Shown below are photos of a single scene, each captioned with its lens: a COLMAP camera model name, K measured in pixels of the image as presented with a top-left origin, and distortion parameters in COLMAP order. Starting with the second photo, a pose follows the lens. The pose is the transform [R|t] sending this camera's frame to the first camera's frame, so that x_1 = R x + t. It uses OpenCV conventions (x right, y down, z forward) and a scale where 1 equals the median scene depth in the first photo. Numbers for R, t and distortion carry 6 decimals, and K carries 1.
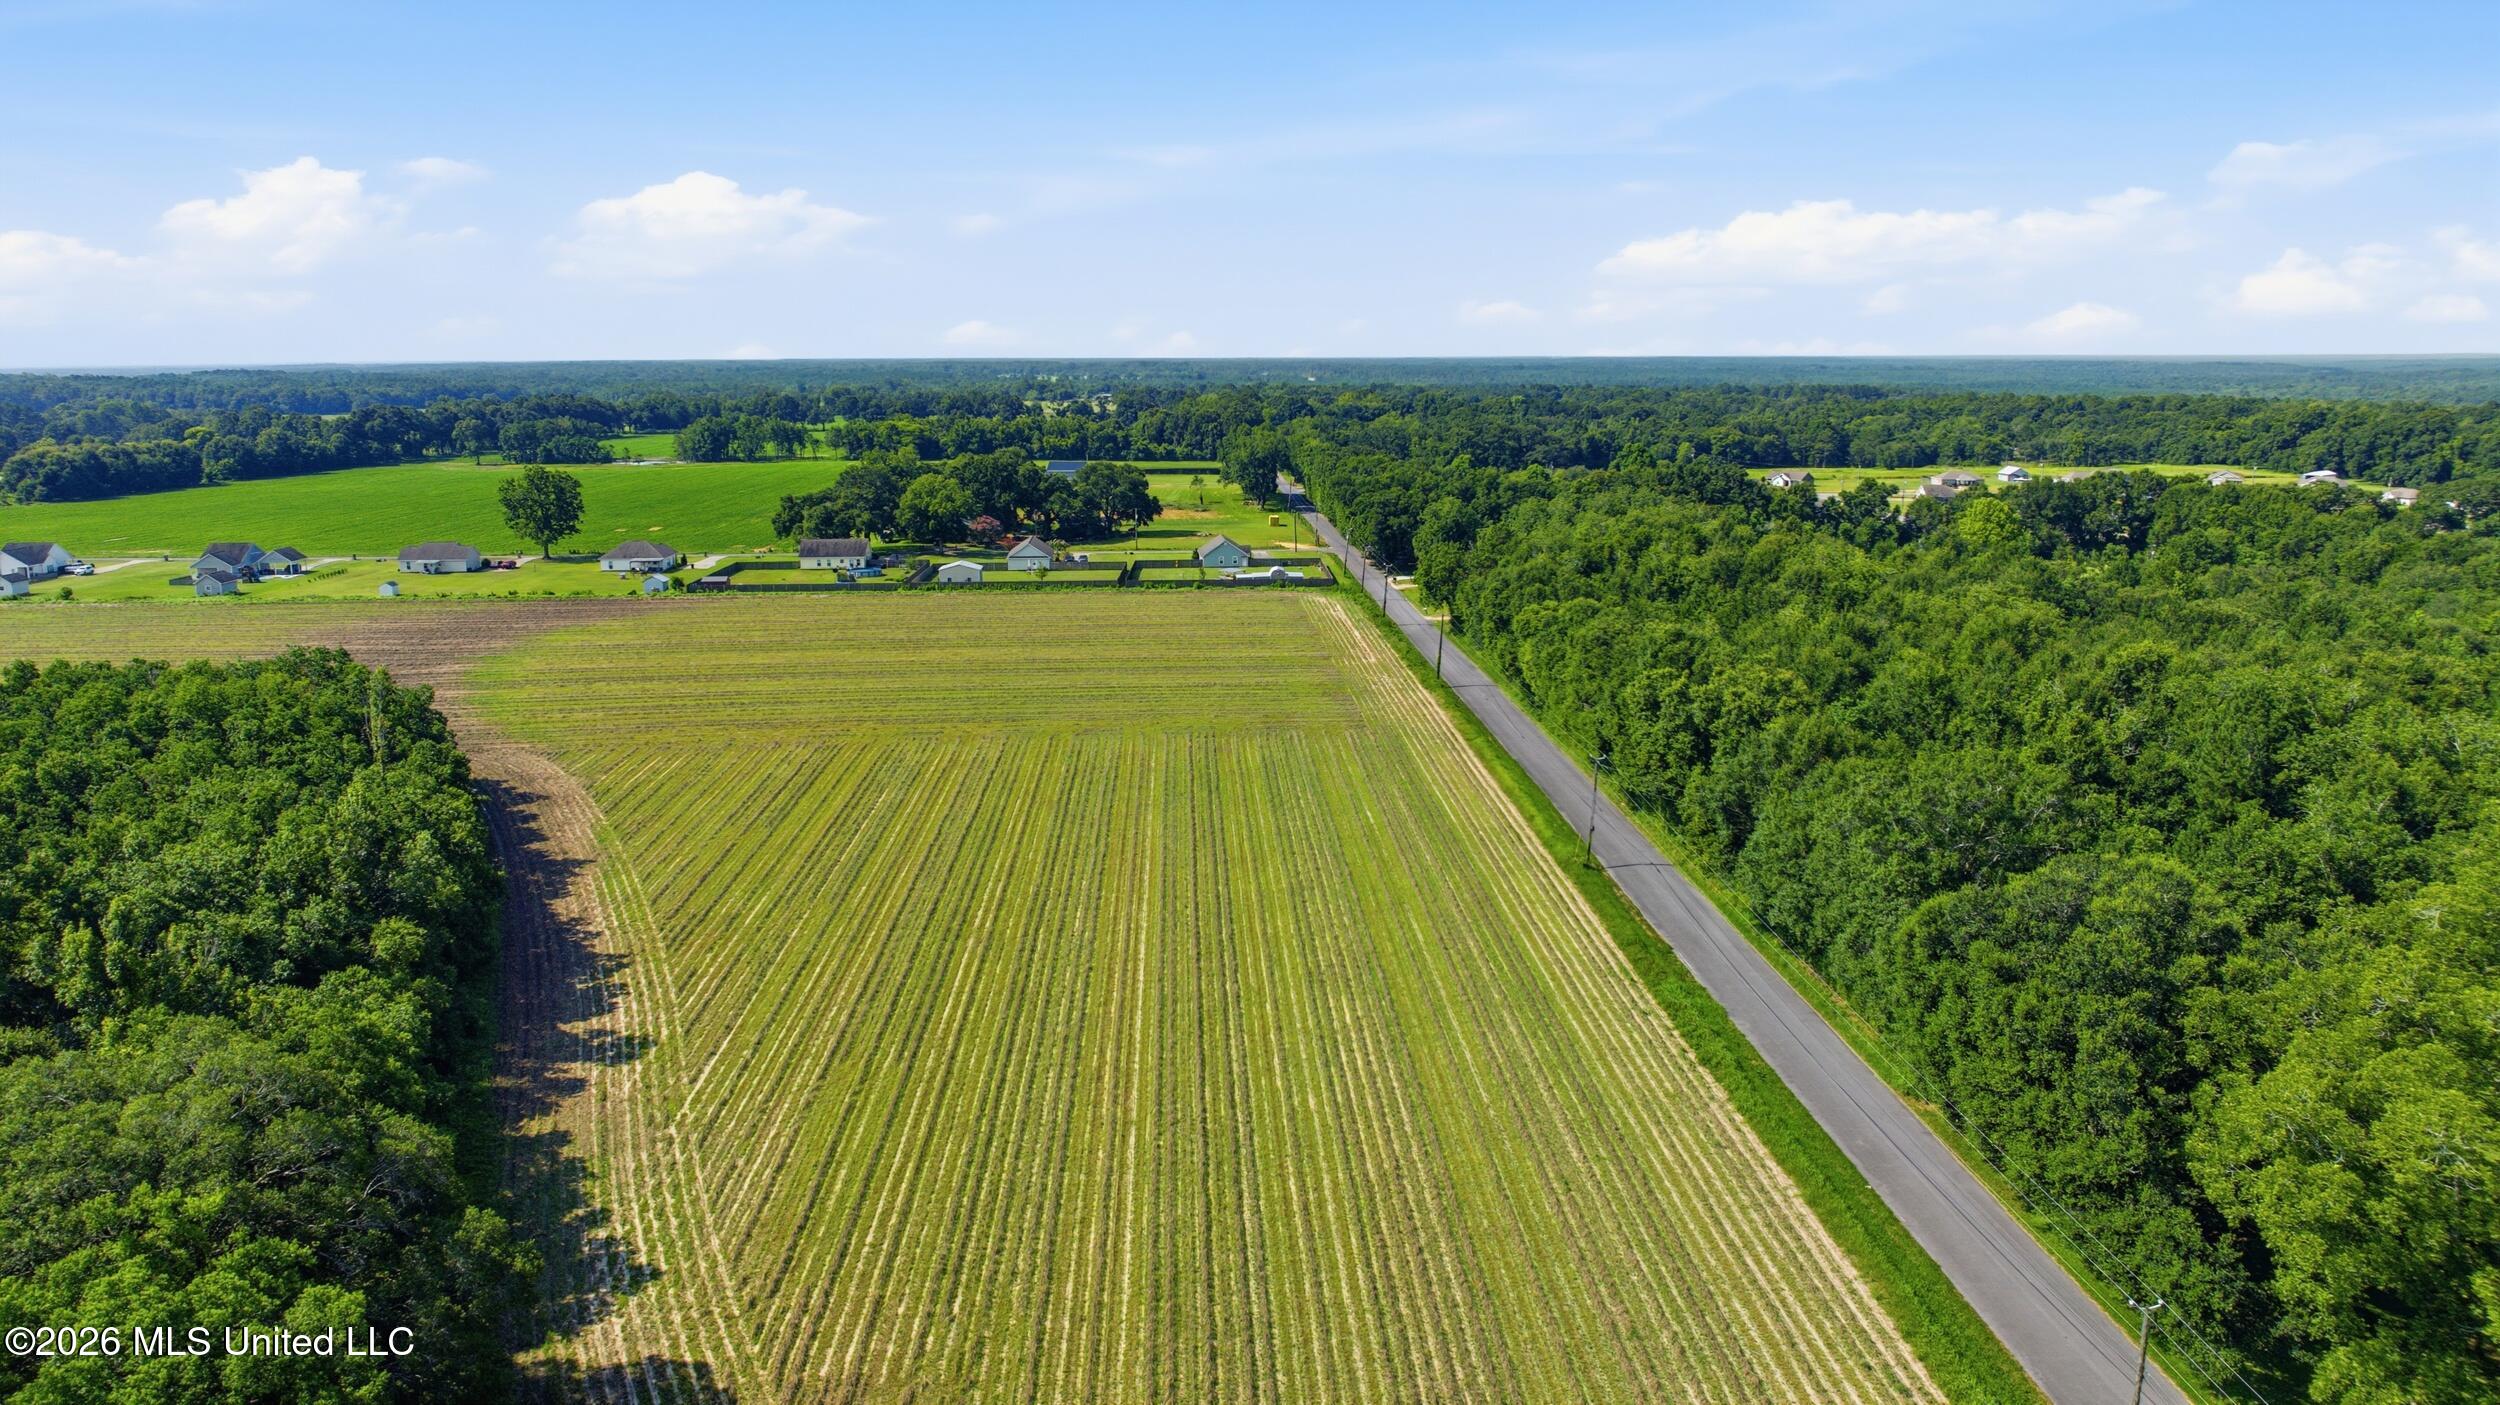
lens RADIAL K [[1756.1, 0, 1253.1], [0, 1756.1, 686.3], [0, 0, 1]] dist [-0.026402, 0.019568]
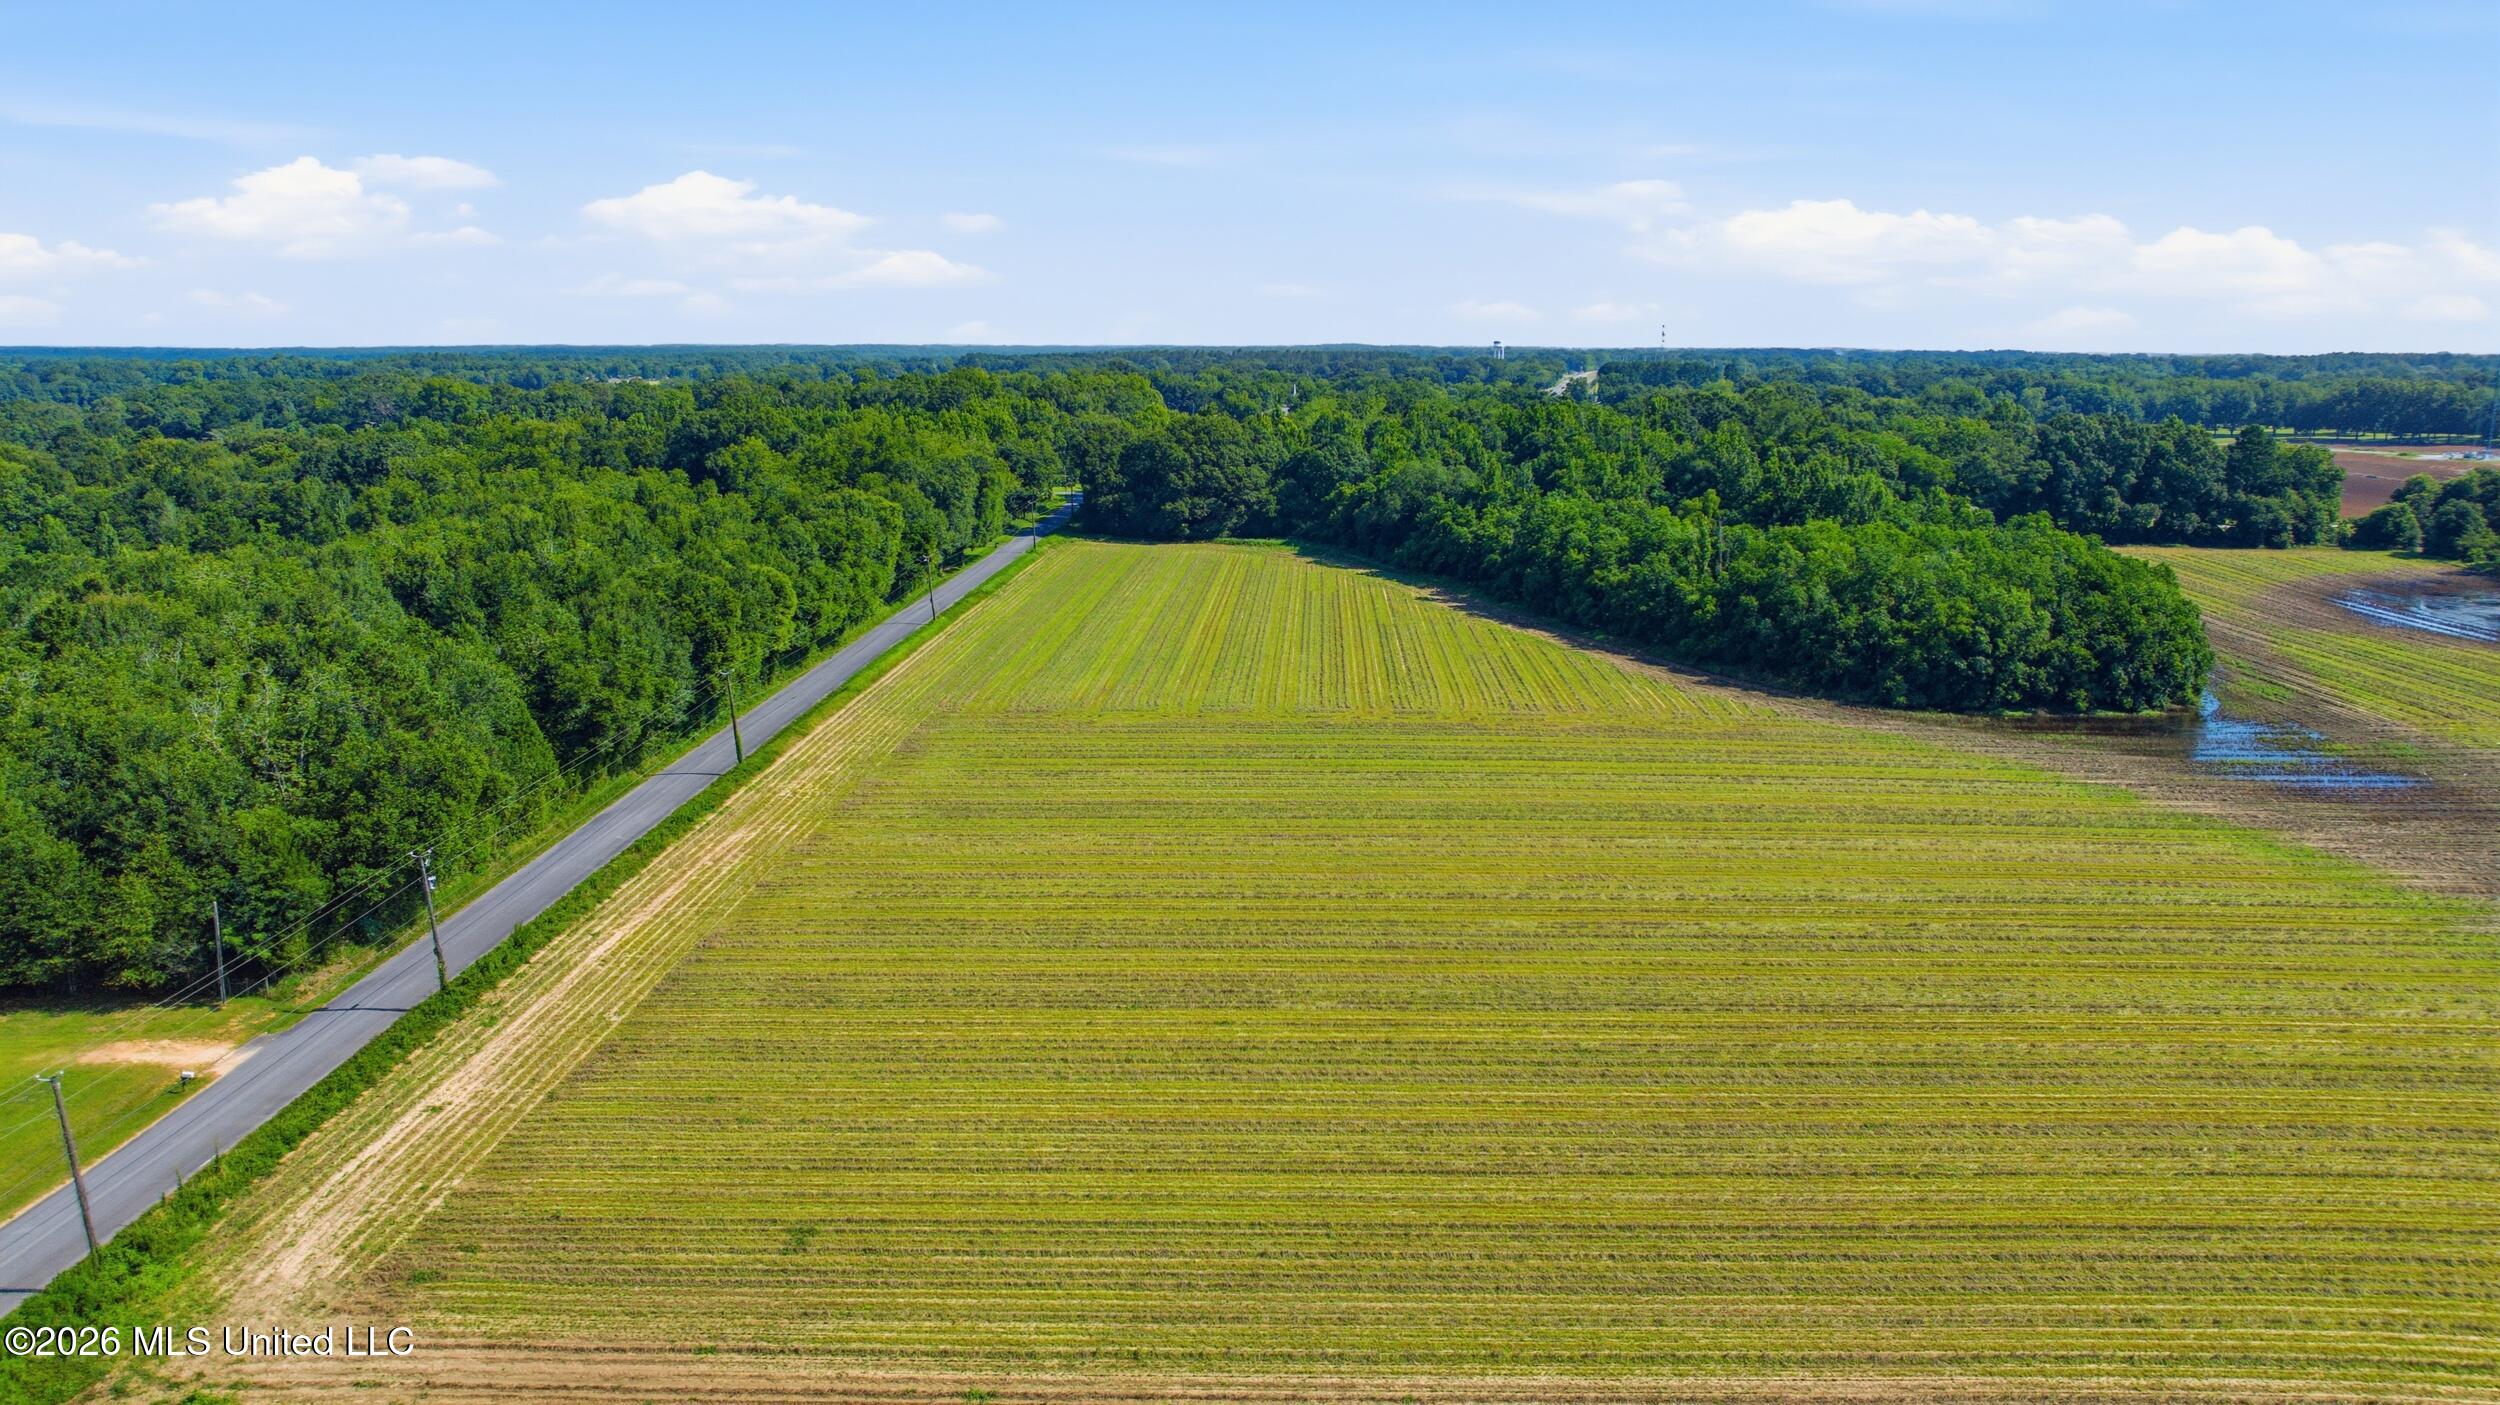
lens RADIAL K [[1756.1, 0, 1256.7], [0, 1756.1, 702.5], [0, 0, 1]] dist [-0.026402, 0.019568]
pose [[-0.996820, -0.015634, 0.078137, -0.095312], [0.015240, 0.925061, 0.379512, -0.180153], [-0.078215, 0.379496, -0.921881, 1.017656]]
